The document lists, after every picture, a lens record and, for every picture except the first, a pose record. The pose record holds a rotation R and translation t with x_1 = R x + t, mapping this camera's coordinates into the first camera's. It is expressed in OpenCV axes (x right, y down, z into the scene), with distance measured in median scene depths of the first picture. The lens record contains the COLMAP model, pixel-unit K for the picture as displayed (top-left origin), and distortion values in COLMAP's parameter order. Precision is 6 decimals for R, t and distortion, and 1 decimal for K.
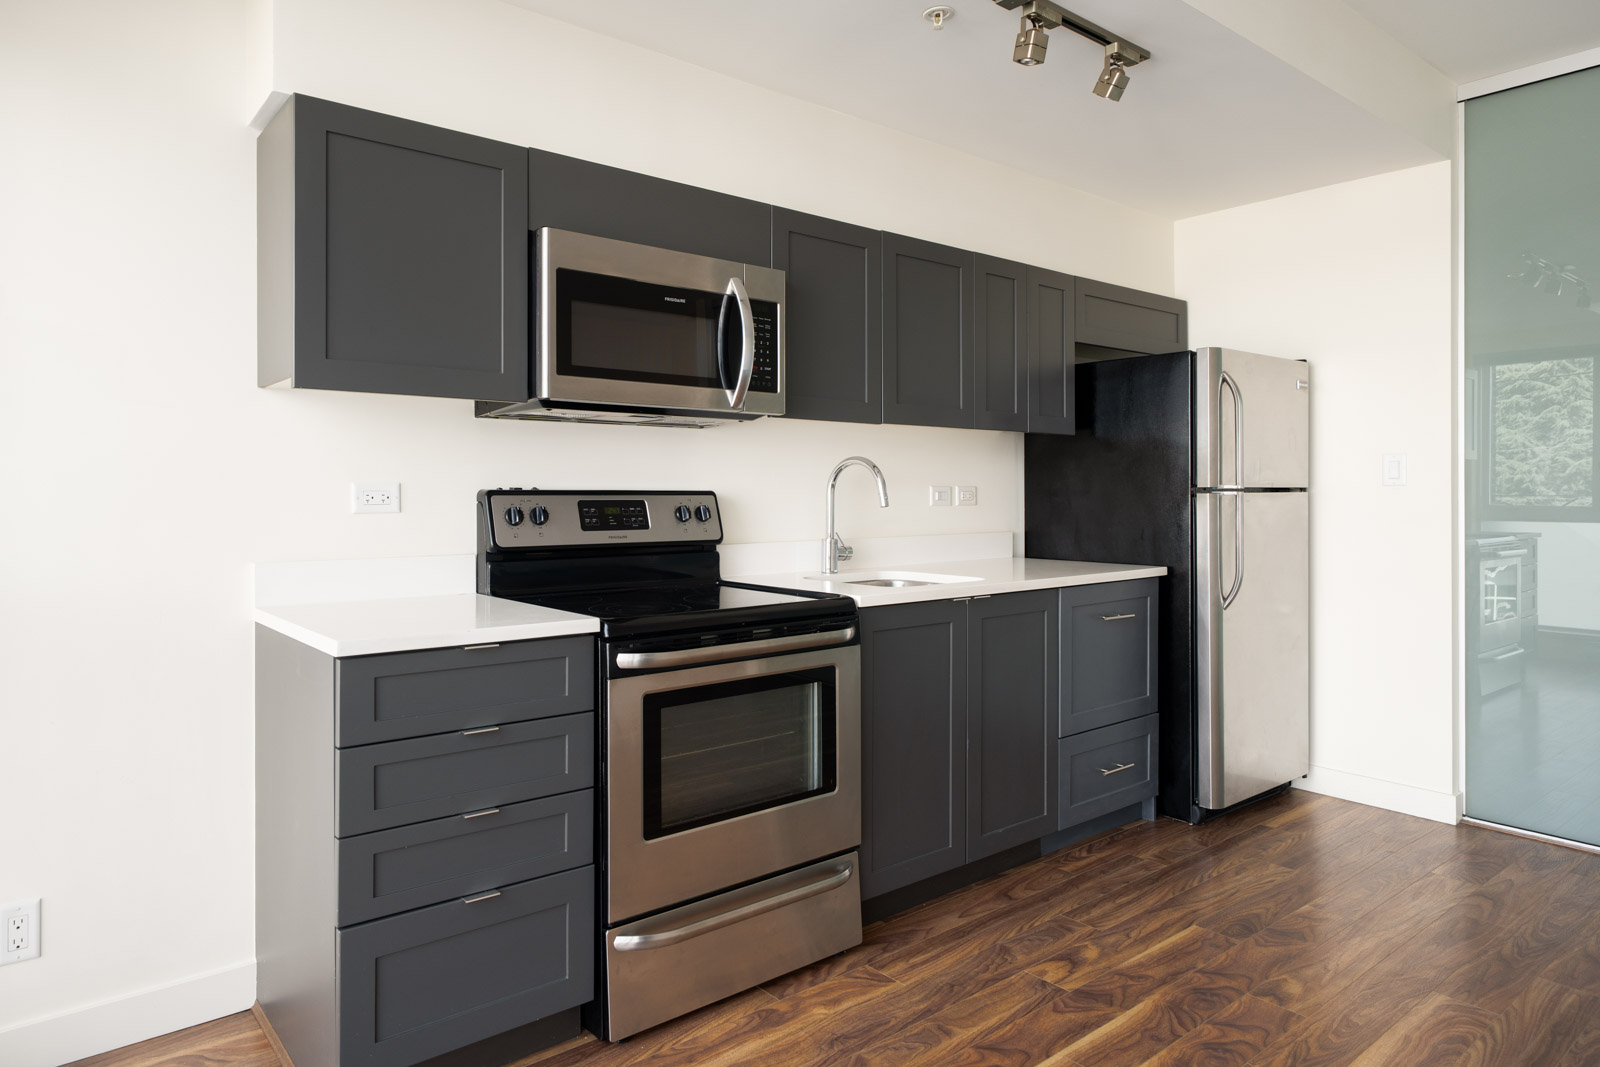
lens RADIAL K [[968.9, 0, 683.6], [0, 968.9, 492.0], [0, 0, 1]] dist [0.005689, -0.001454]
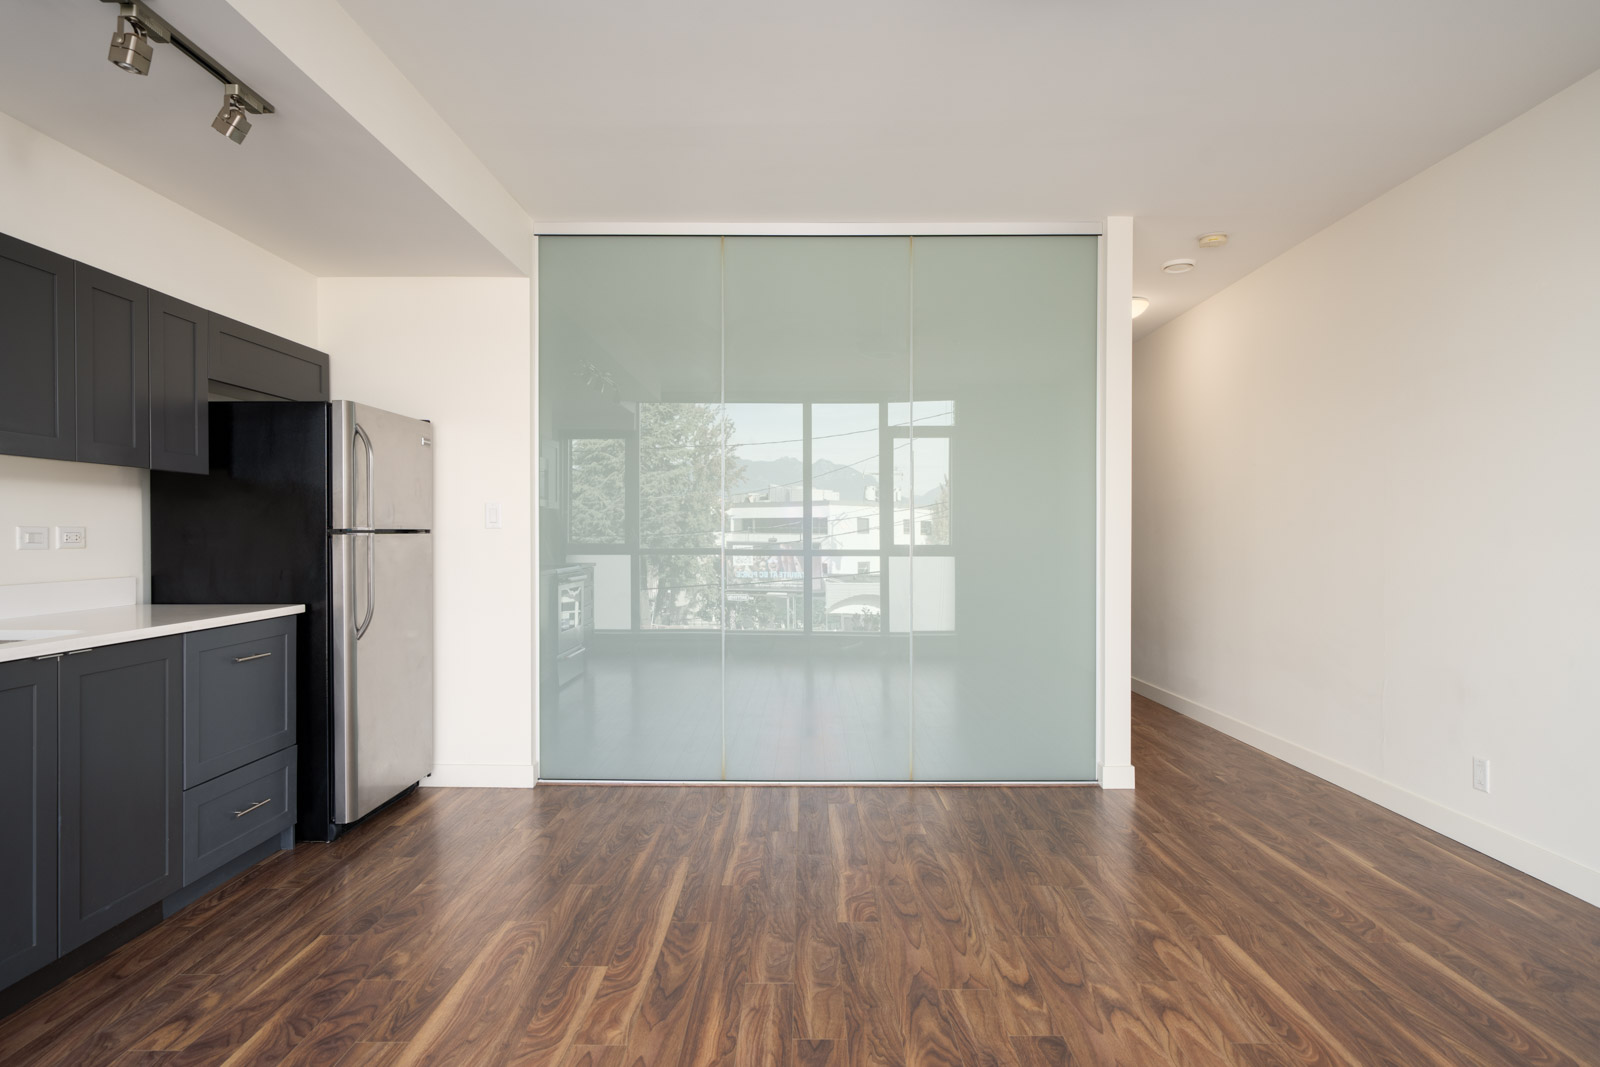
lens RADIAL K [[915.9, 0, 800.1], [0, 915.9, 538.6], [0, 0, 1]] dist [0.005083, 0.001638]
pose [[0.600288, -0.005399, 0.799765, 0.031976], [0.000782, 0.999981, 0.006163, 0.000108], [-0.799783, -0.003074, 0.600281, -0.034217]]
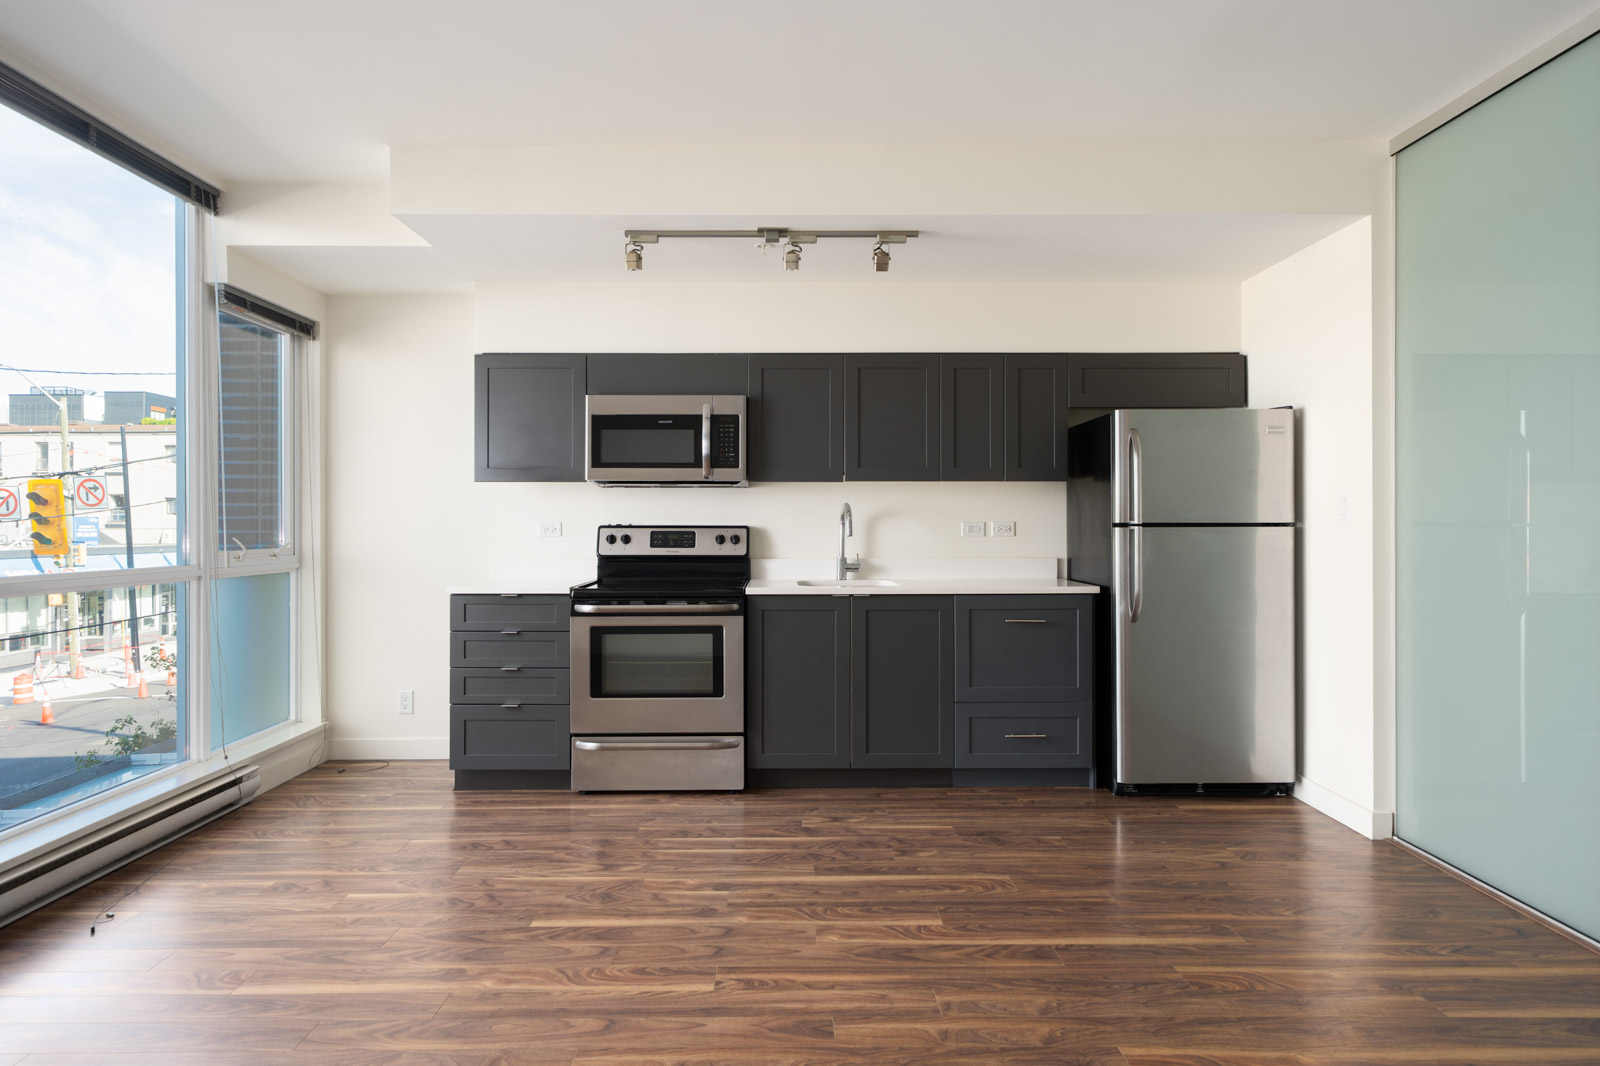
lens RADIAL K [[915.9, 0, 787.0], [0, 915.9, 524.0], [0, 0, 1]] dist [0.005083, 0.001638]
pose [[0.805891, -0.001025, -0.592063, 1.115258], [0.000582, 0.999999, -0.000940, -0.002603], [0.592063, 0.000413, 0.805891, -0.240021]]
